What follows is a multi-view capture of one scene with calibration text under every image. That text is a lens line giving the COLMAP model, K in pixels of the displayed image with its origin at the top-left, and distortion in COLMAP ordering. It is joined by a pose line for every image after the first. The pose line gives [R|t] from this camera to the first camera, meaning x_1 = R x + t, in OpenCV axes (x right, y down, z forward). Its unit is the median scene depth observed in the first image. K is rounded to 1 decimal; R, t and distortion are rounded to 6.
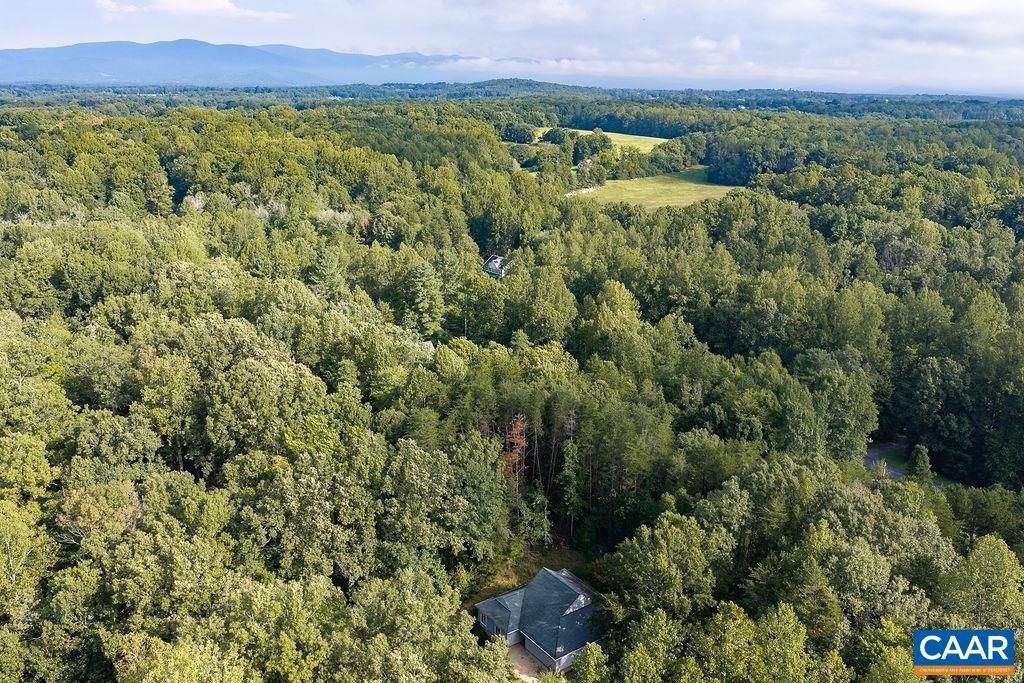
lens RADIAL K [[829.5, 0, 506.8], [0, 829.5, 367.1], [0, 0, 1]] dist [-0.006073, 0.001756]
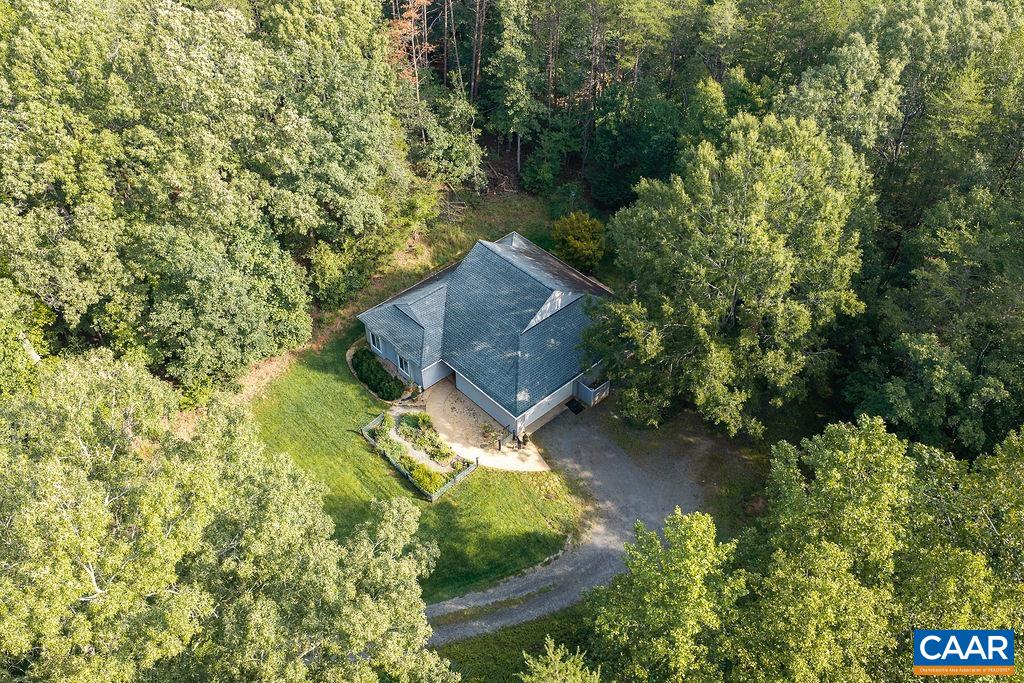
lens RADIAL K [[829.5, 0, 506.8], [0, 829.5, 367.1], [0, 0, 1]] dist [-0.006073, 0.001756]
pose [[0.992518, -0.091762, 0.080544, 0.011305], [0.046606, 0.894453, 0.444727, 0.077297], [-0.112851, -0.437646, 0.892037, 0.476689]]
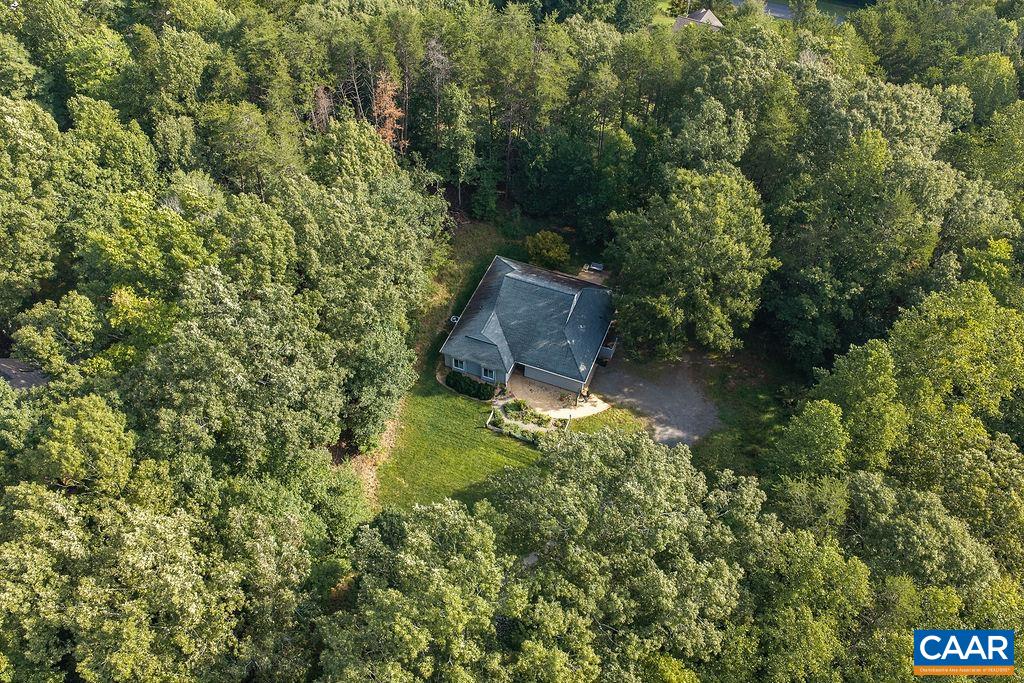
lens RADIAL K [[829.5, 0, 506.8], [0, 829.5, 367.1], [0, 0, 1]] dist [-0.006073, 0.001756]
pose [[0.837982, -0.416669, 0.352381, -0.257943], [0.161753, 0.806384, 0.568842, -0.125822], [-0.521173, -0.419681, 0.743133, 0.380253]]
